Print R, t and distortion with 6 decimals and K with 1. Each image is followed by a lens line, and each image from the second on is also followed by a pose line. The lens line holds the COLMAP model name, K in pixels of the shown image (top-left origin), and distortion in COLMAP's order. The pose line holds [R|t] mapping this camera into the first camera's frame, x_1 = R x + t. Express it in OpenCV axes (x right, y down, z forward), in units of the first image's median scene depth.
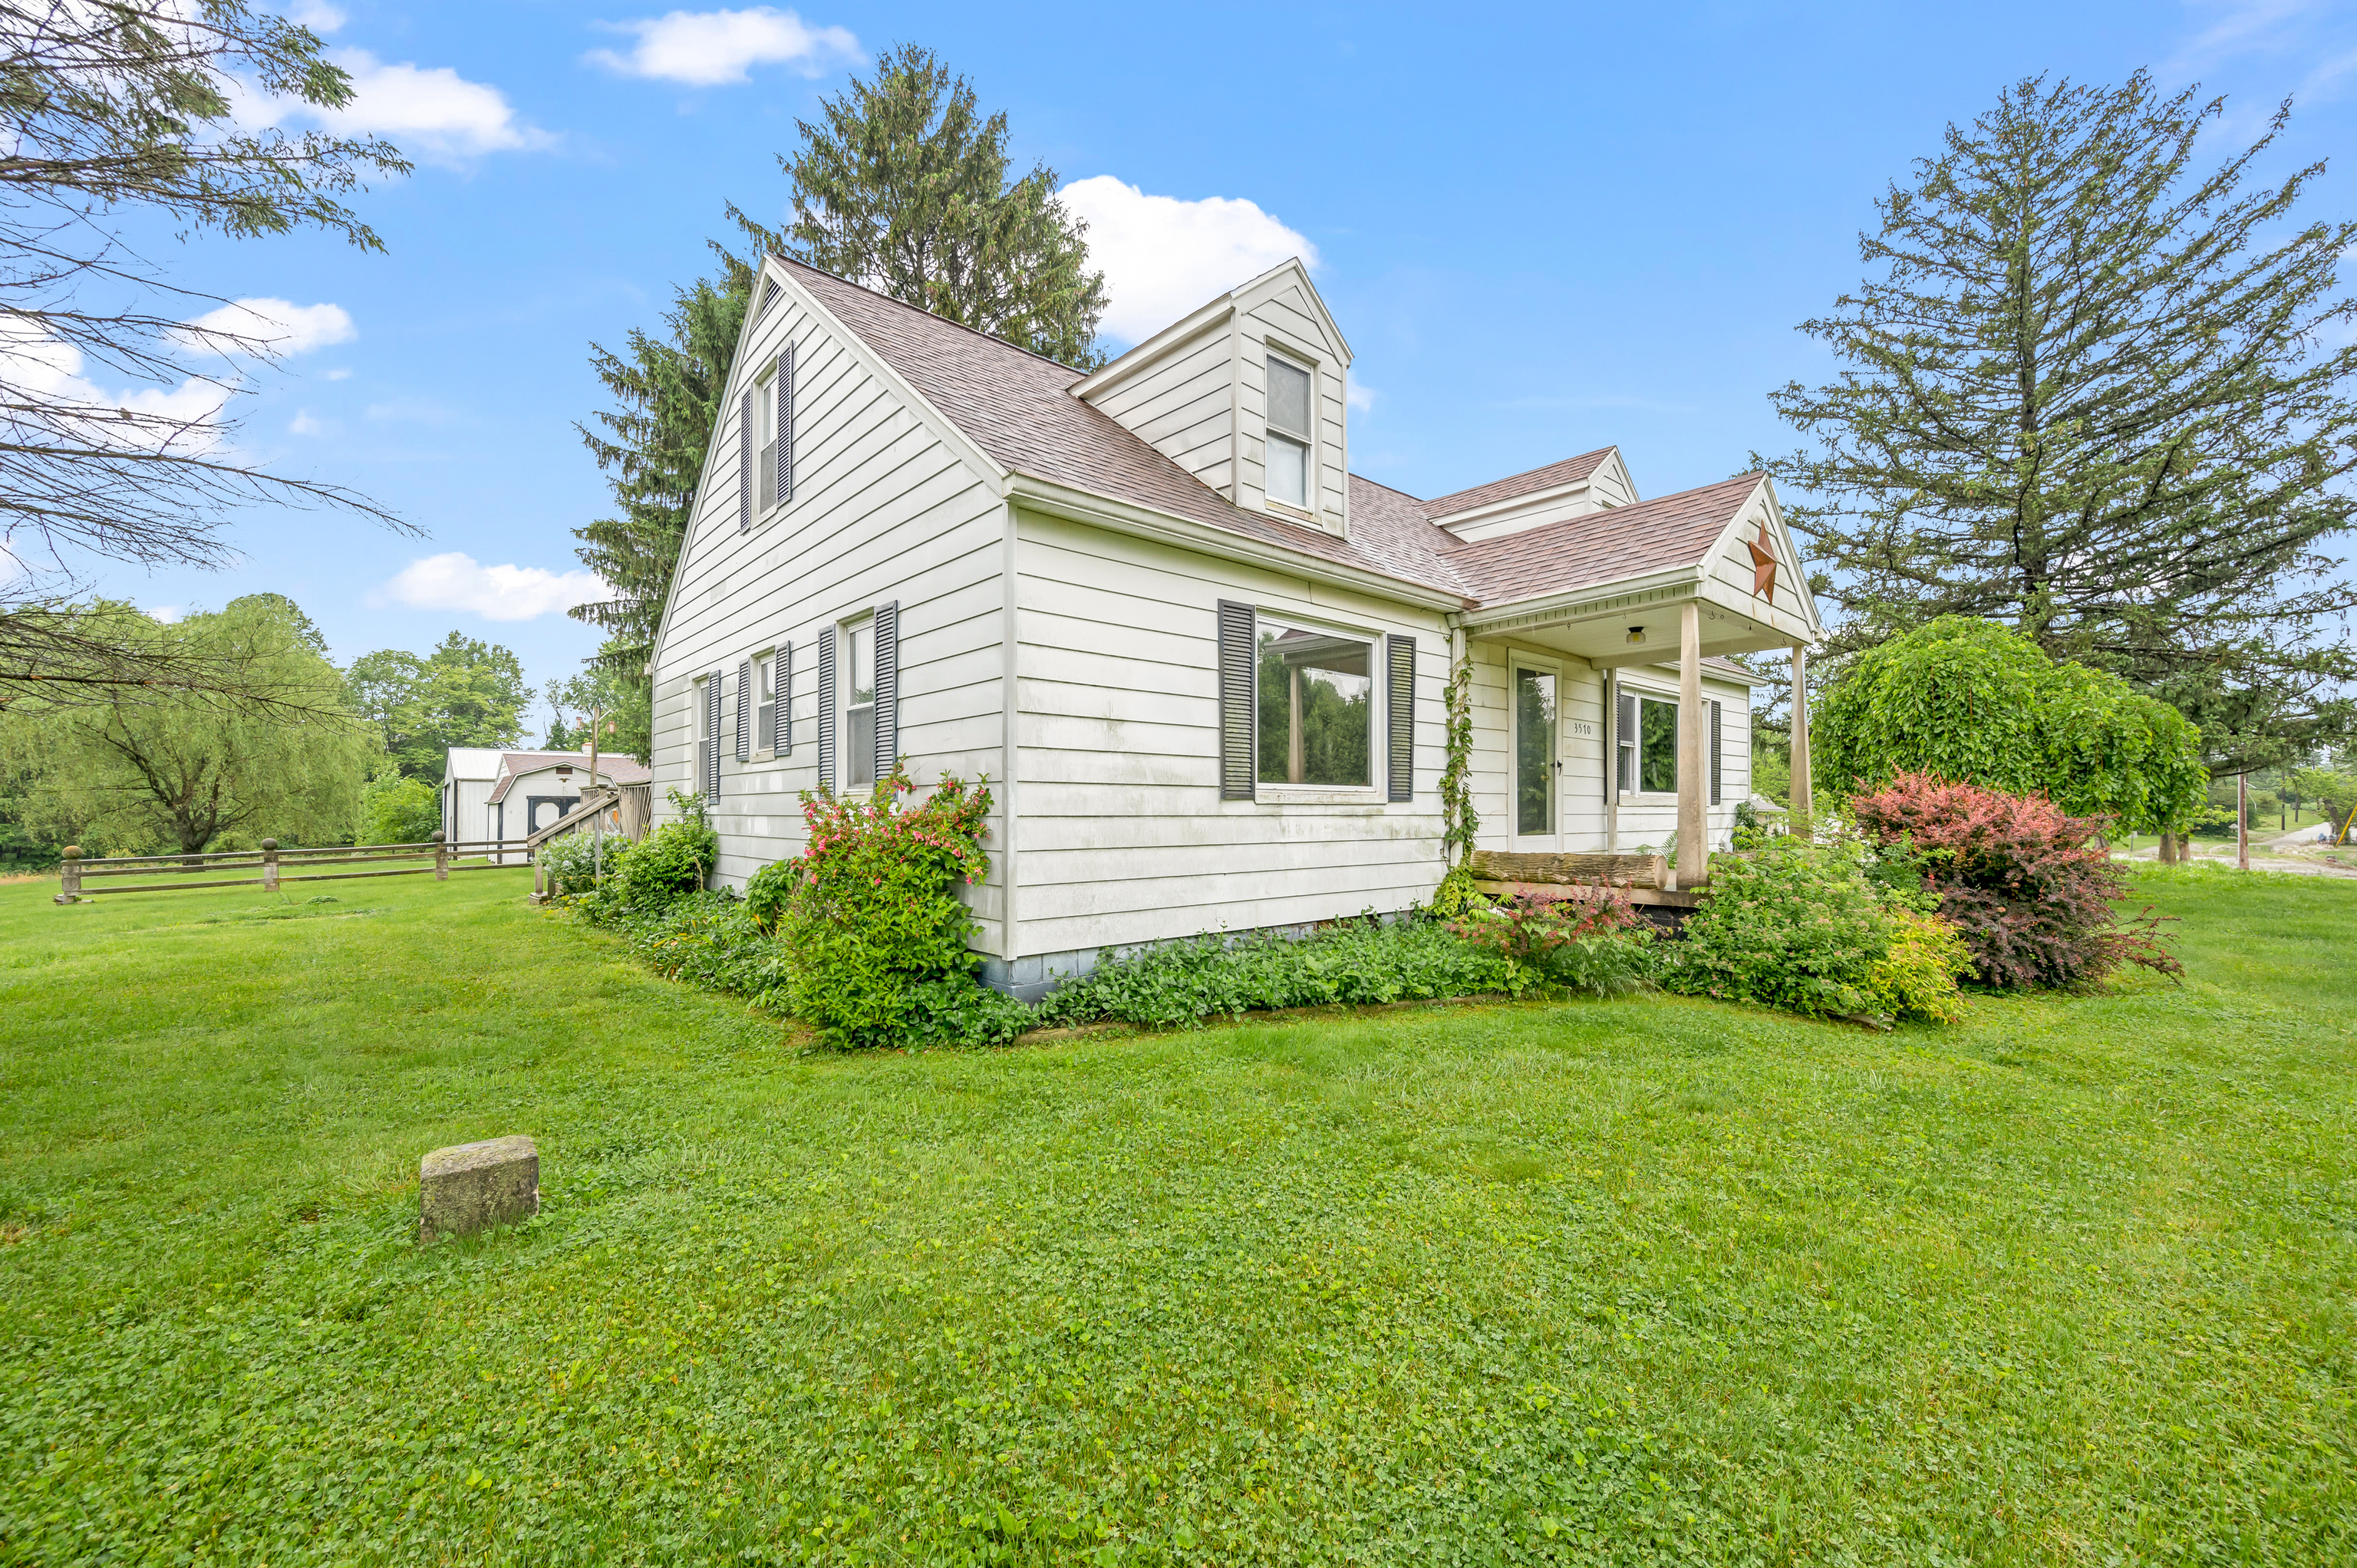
lens RADIAL K [[935.7, 0, 1167.5], [0, 935.7, 796.2], [0, 0, 1]] dist [-0.000808, 0.000228]
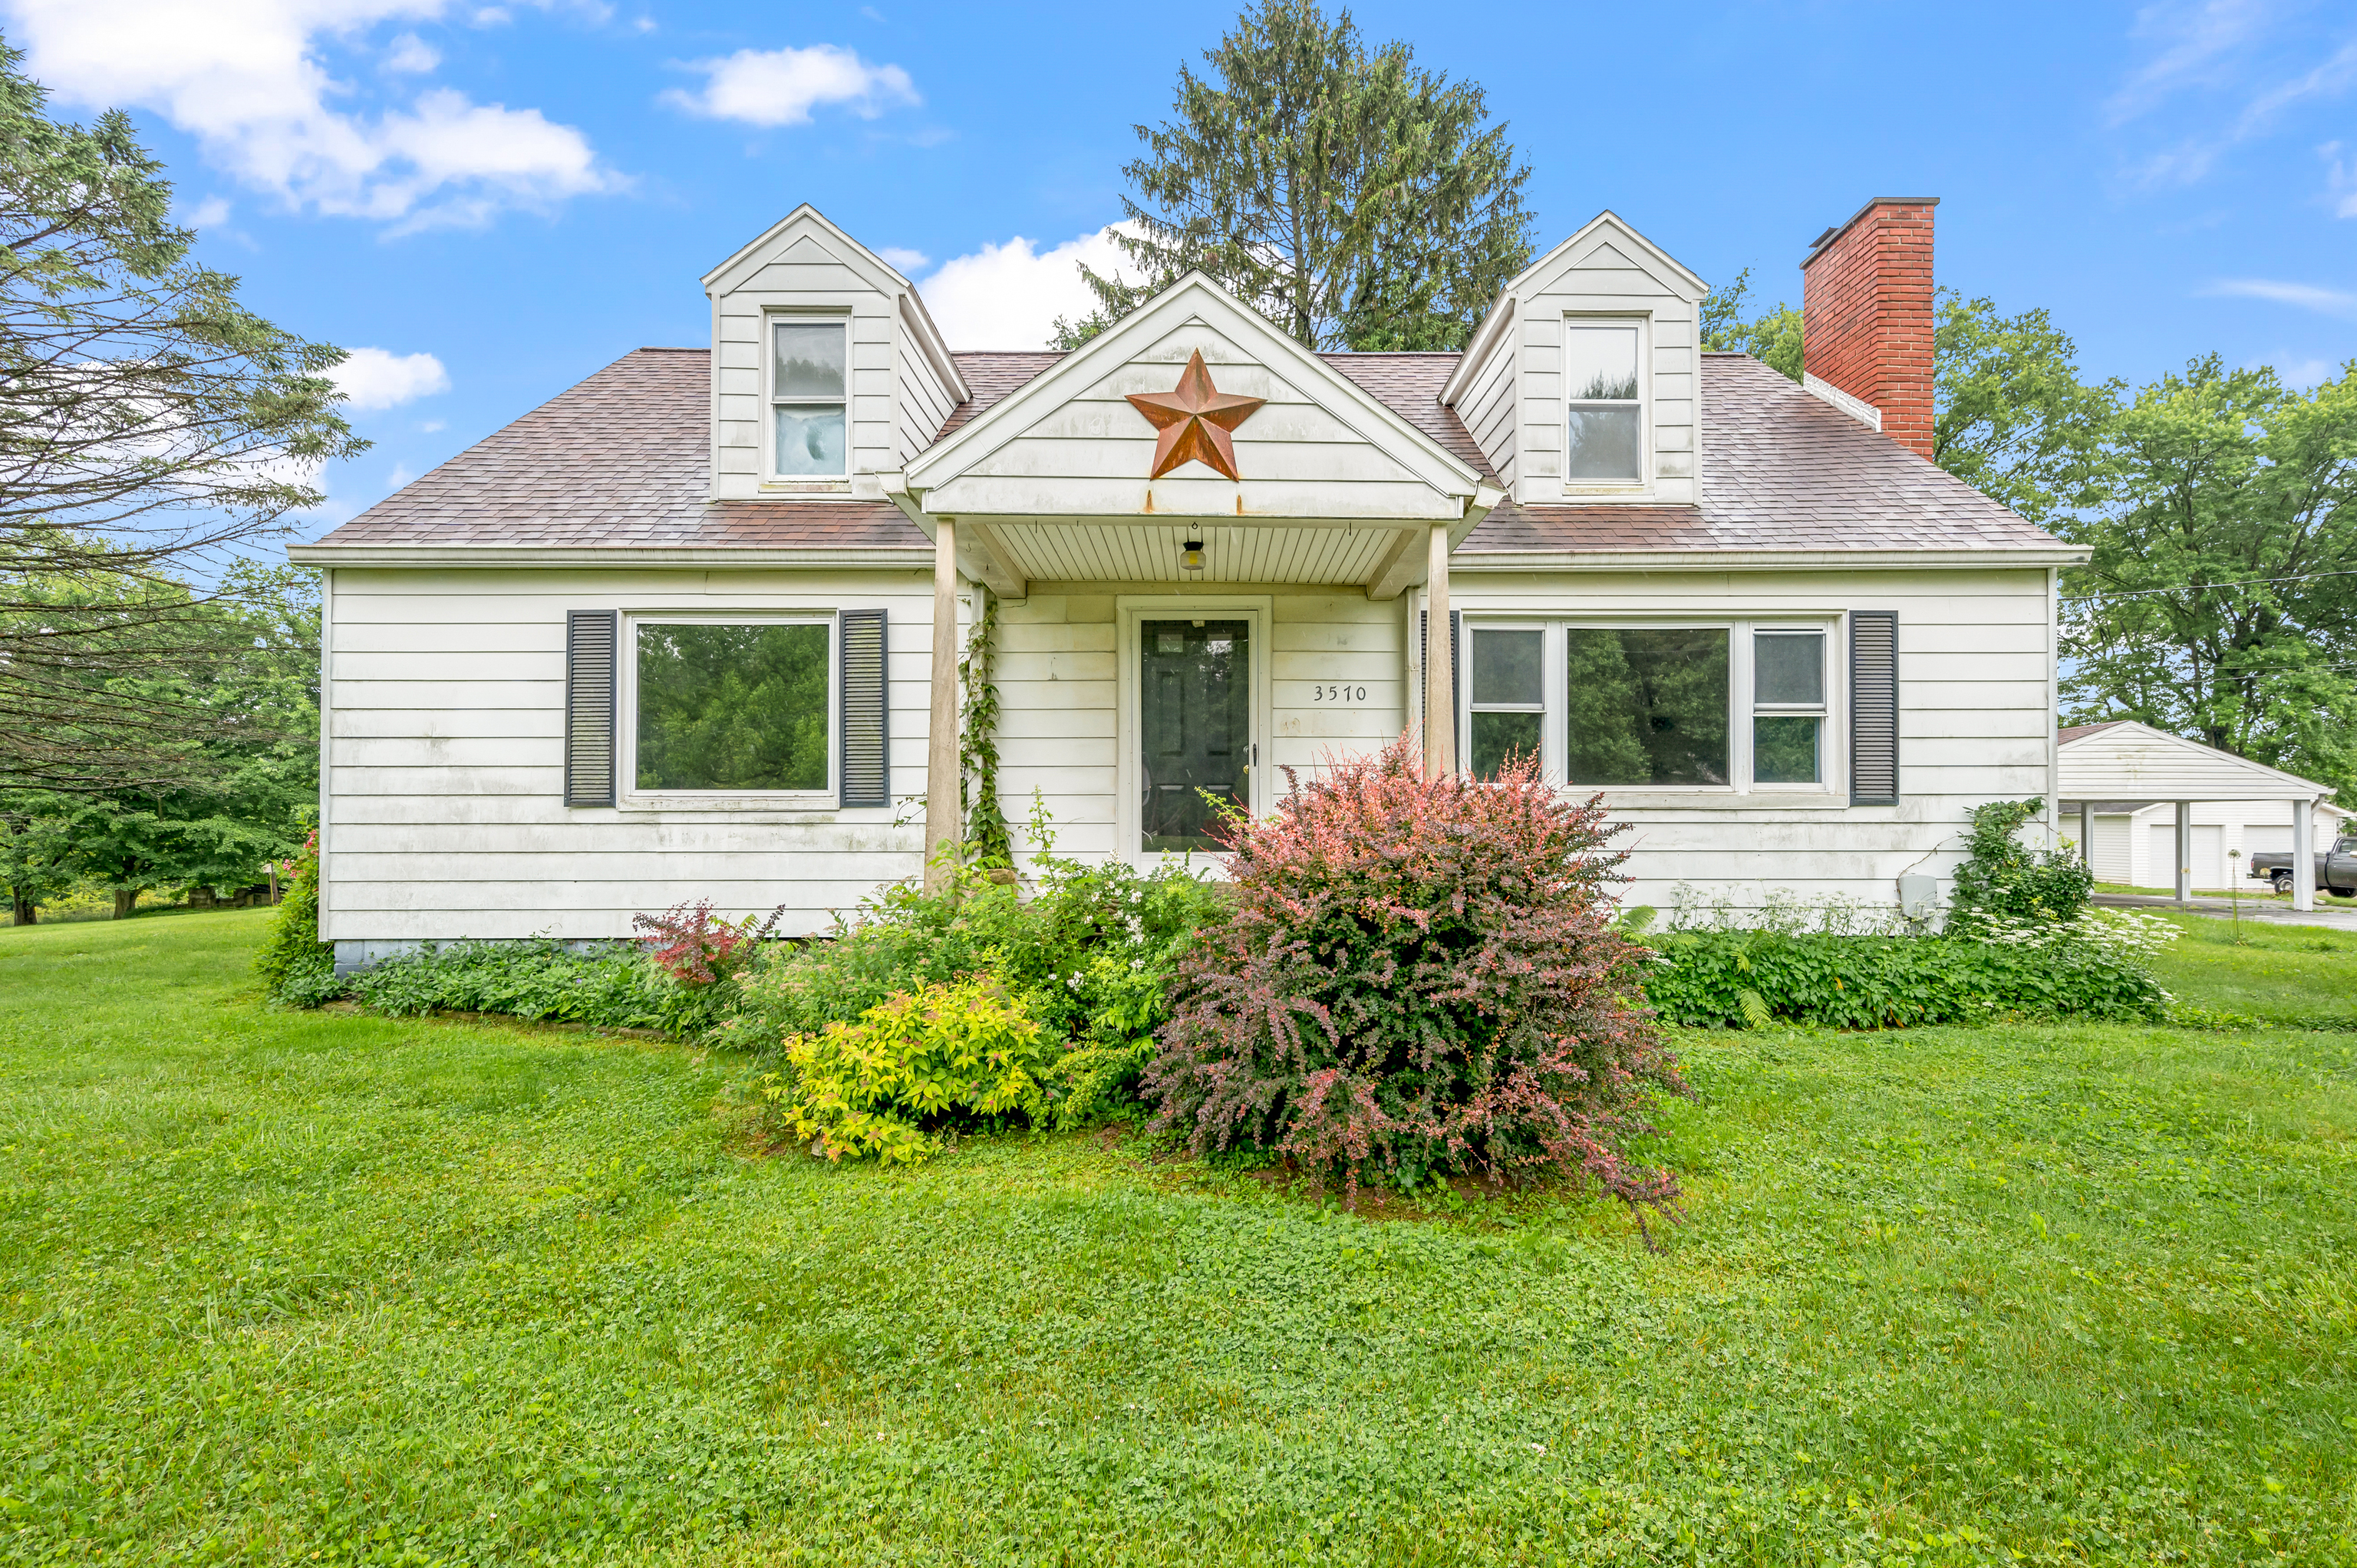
lens RADIAL K [[1085.3, 0, 1185.1], [0, 1085.3, 815.8], [0, 0, 1]] dist [-0.001611, -0.000150]
pose [[0.763173, -0.008302, -0.646141, 1.285302], [0.012307, 0.999923, 0.001689, 0.018245], [0.646077, -0.009241, 0.763216, 0.516074]]
